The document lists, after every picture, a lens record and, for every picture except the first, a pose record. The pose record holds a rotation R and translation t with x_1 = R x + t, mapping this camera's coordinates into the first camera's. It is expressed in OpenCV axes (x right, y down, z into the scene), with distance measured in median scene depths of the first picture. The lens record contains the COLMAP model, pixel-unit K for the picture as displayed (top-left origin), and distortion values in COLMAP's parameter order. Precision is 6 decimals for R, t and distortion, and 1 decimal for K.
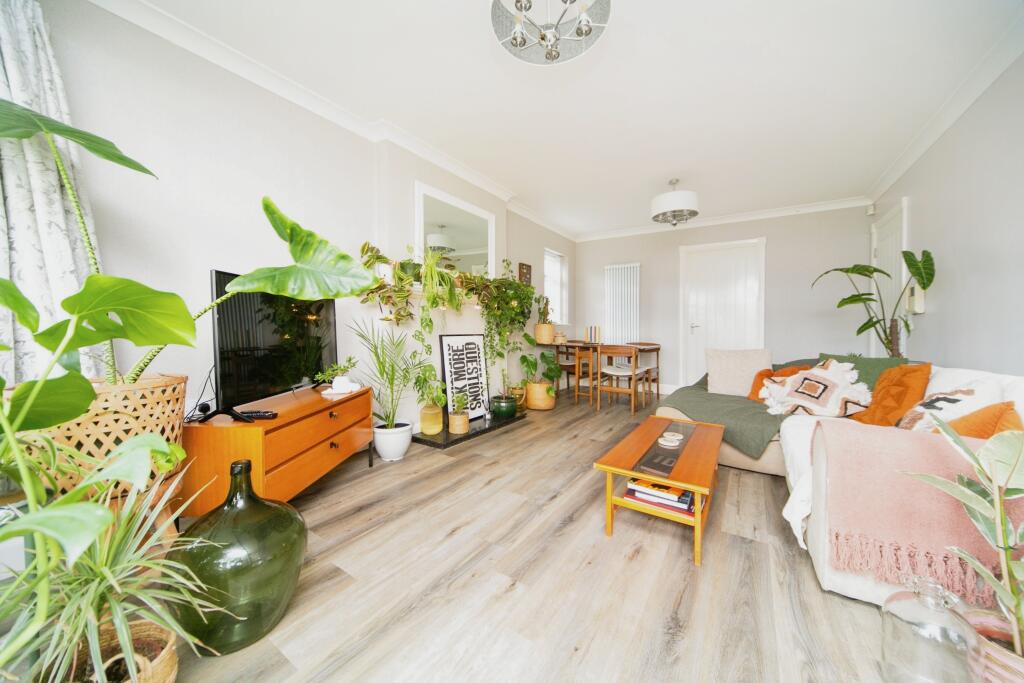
lens RADIAL K [[359.5, 0, 512.0], [0, 359.5, 341.5], [0, 0, 1]] dist [-0.000194, -0.000003]
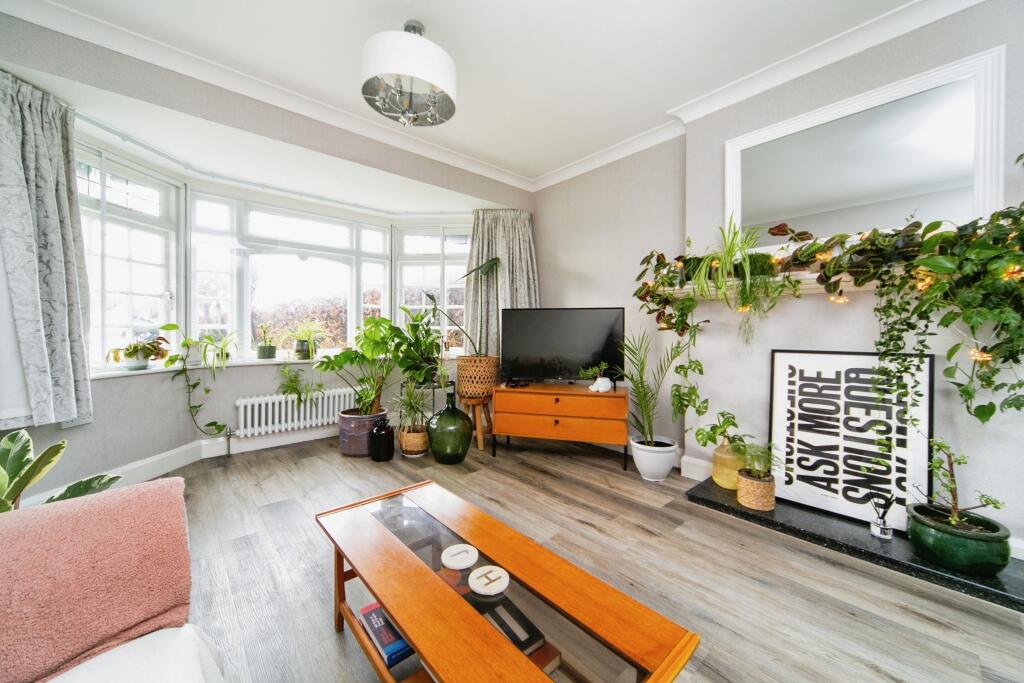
lens RADIAL K [[381.2, 0, 512.0], [0, 381.2, 341.5], [0, 0, 1]] dist [0.005855, 0.000065]
pose [[-0.254398, 0.020841, -0.966875, 0.556041], [-0.037191, 0.998817, 0.031315, -0.035535], [0.966384, 0.043926, -0.253322, 0.693909]]
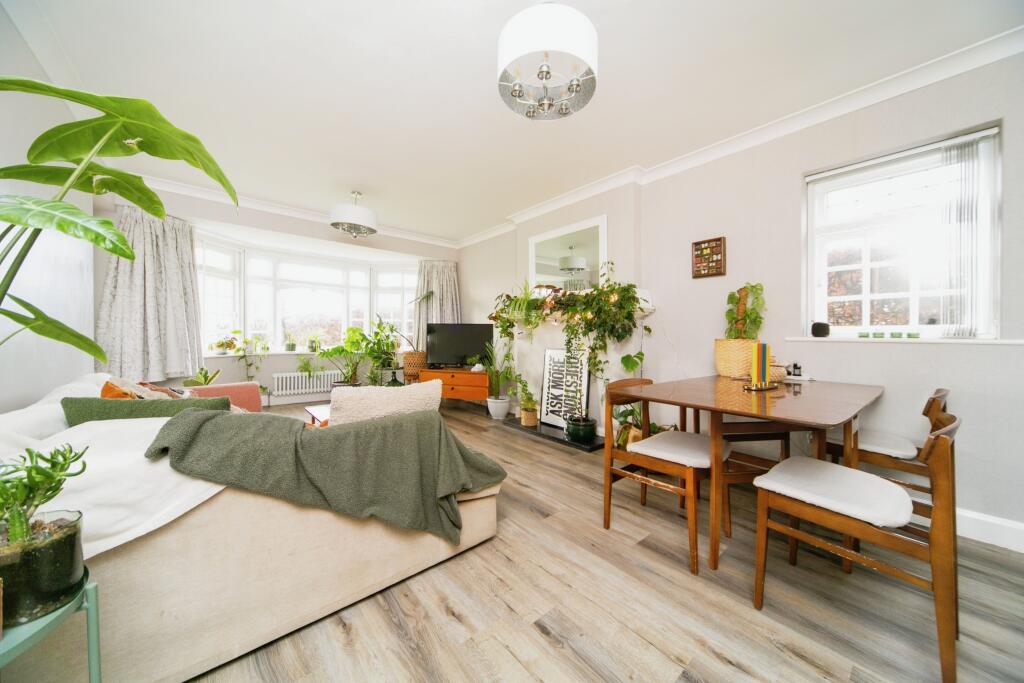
lens RADIAL K [[344.0, 0, 512.7], [0, 344.0, 354.0], [0, 0, 1]] dist [-0.000455, -0.000023]
pose [[-0.268016, 0.040335, -0.962570, 0.945971], [-0.049528, 0.997225, 0.055577, -0.055738], [0.962140, 0.062570, -0.265275, 1.161124]]
